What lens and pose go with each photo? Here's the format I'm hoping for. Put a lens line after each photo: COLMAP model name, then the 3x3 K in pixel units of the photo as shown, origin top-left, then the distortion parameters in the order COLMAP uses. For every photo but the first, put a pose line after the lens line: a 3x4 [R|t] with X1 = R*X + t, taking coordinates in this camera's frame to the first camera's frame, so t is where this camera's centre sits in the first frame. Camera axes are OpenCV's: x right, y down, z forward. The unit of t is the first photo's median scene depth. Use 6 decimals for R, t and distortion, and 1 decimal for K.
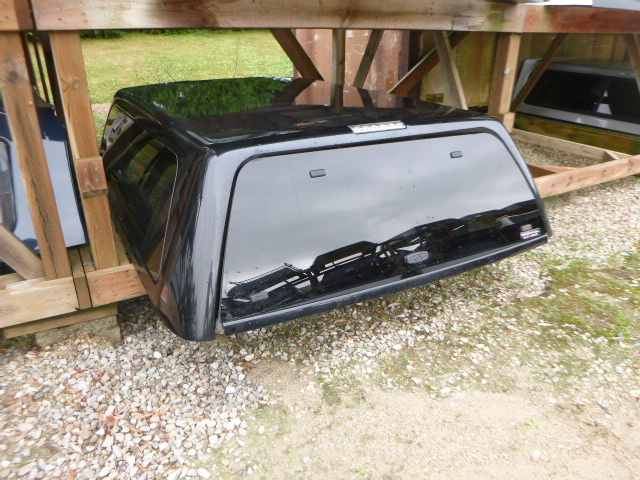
lens RADIAL K [[474.4, 0, 319.4], [0, 474.4, 239.8], [0, 0, 1]] dist [-0.030637, 0.003881]
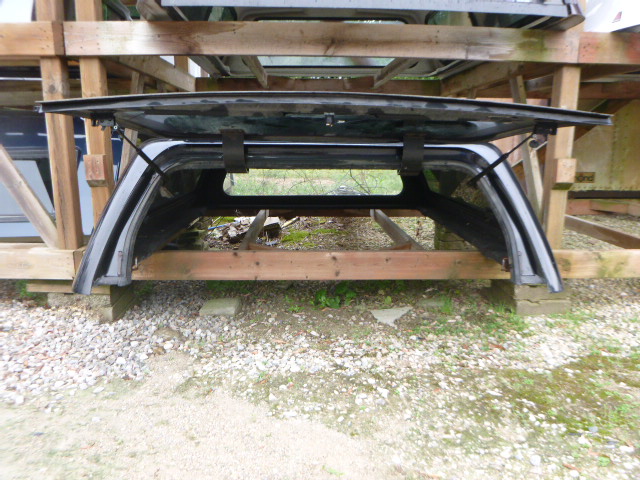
lens RADIAL K [[474.4, 0, 319.3], [0, 474.4, 239.5], [0, 0, 1]] dist [-0.030637, 0.003881]
pose [[0.883617, 0.097734, -0.457897, 0.559721], [-0.193622, 0.966706, -0.167303, 0.124475], [0.426300, 0.236491, 0.873121, 0.176953]]
